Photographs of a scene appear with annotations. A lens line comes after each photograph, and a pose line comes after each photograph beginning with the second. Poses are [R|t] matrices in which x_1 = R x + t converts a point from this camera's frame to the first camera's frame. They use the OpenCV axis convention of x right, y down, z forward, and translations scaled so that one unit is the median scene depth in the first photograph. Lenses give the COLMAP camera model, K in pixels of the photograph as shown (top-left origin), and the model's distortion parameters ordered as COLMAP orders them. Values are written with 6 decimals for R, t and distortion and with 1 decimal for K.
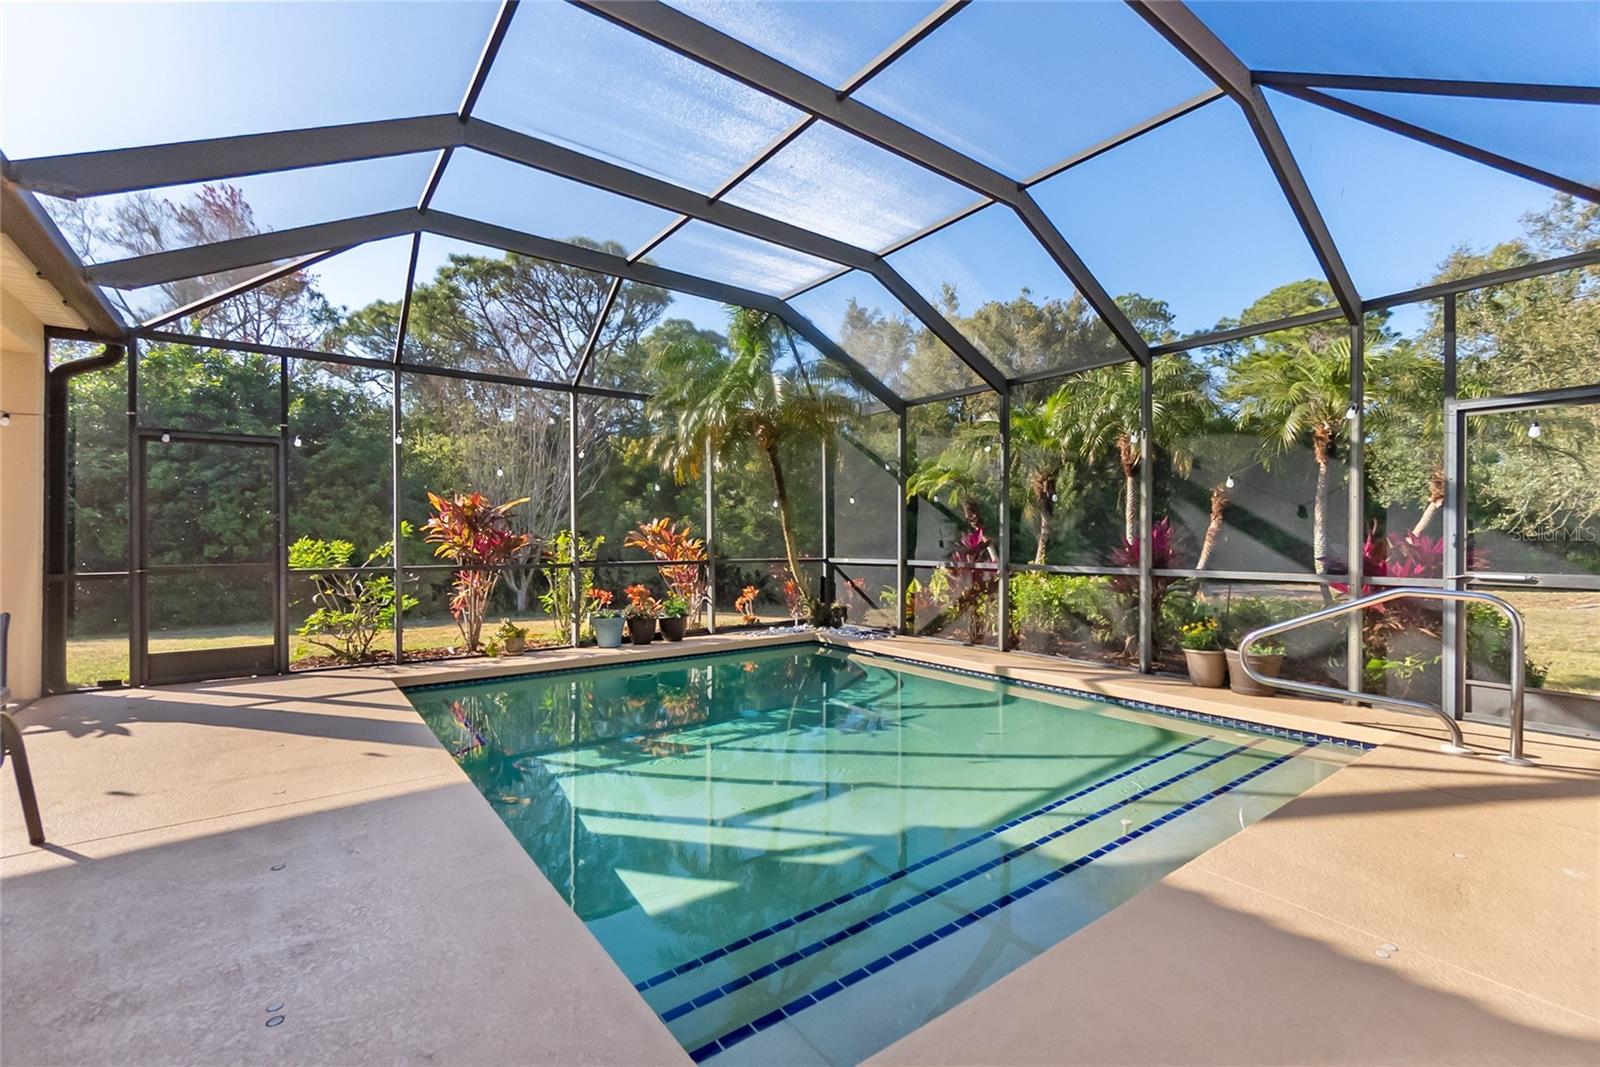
lens RADIAL K [[692.2, 0, 803.7], [0, 692.2, 536.1], [0, 0, 1]] dist [-0.006500, 0.000544]
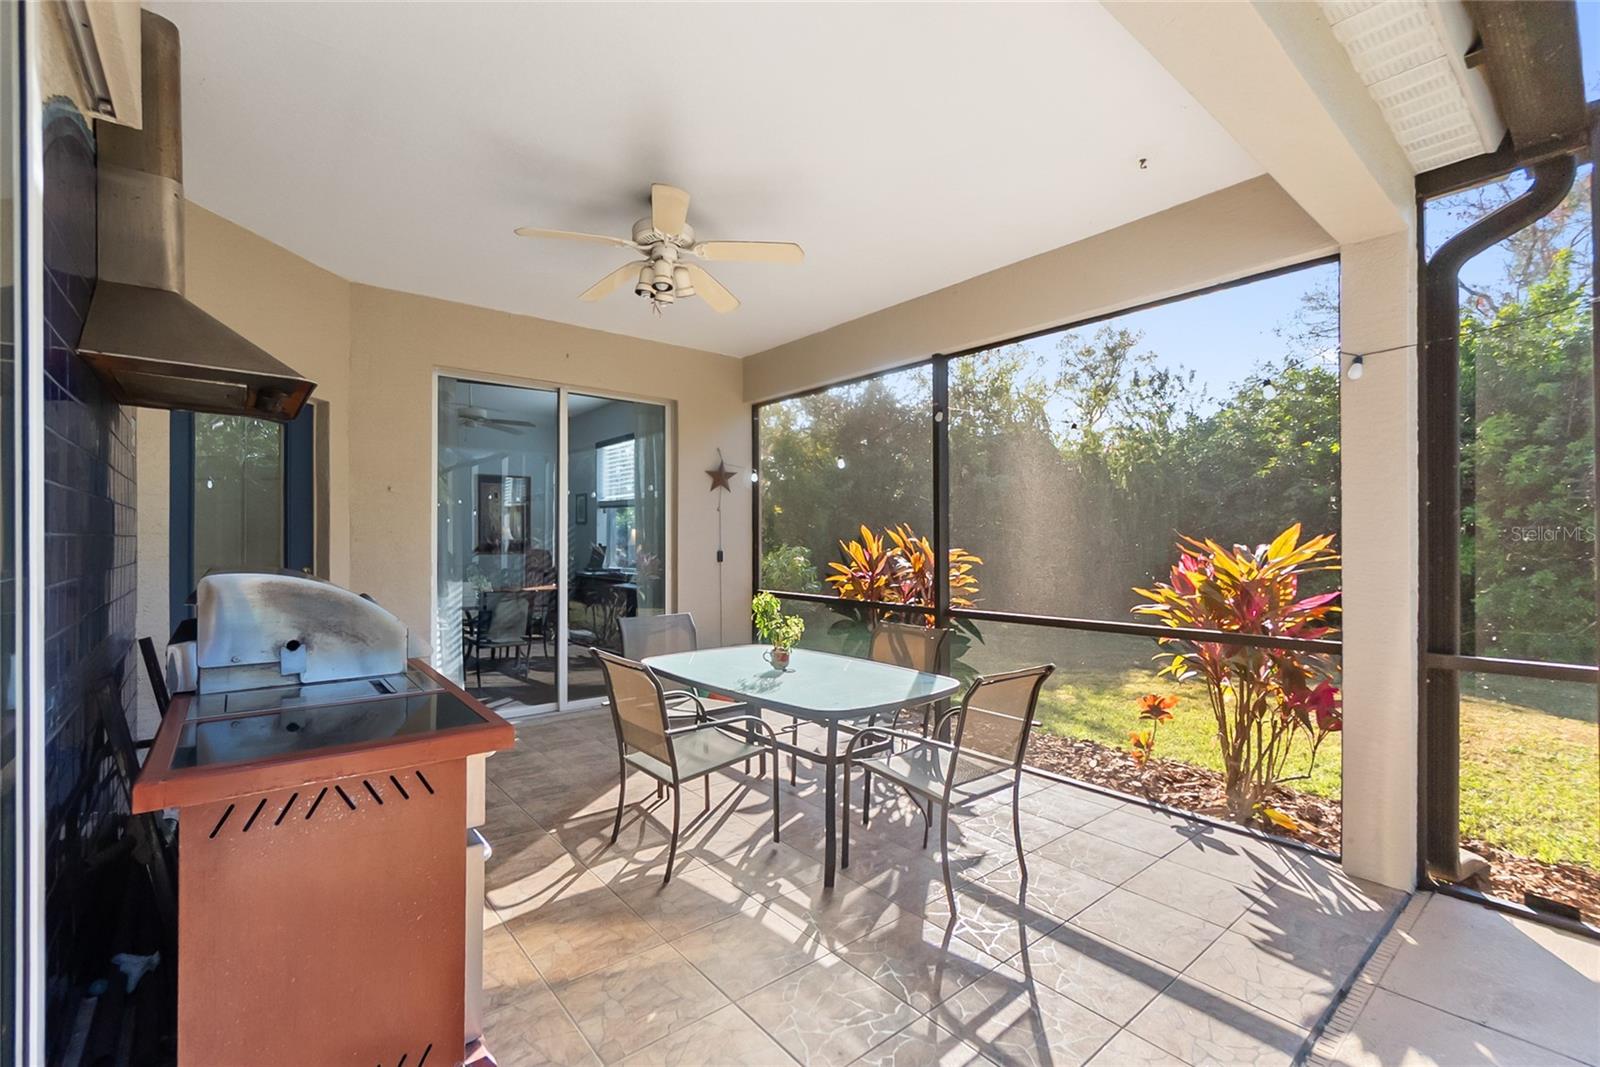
lens RADIAL K [[692.2, 0, 803.7], [0, 692.2, 536.1], [0, 0, 1]] dist [-0.006500, 0.000544]
pose [[0.045455, -0.006261, -0.998947, -0.573217], [0.004727, 0.999971, -0.006052, -0.030339], [0.998955, -0.004447, 0.045483, 0.483311]]
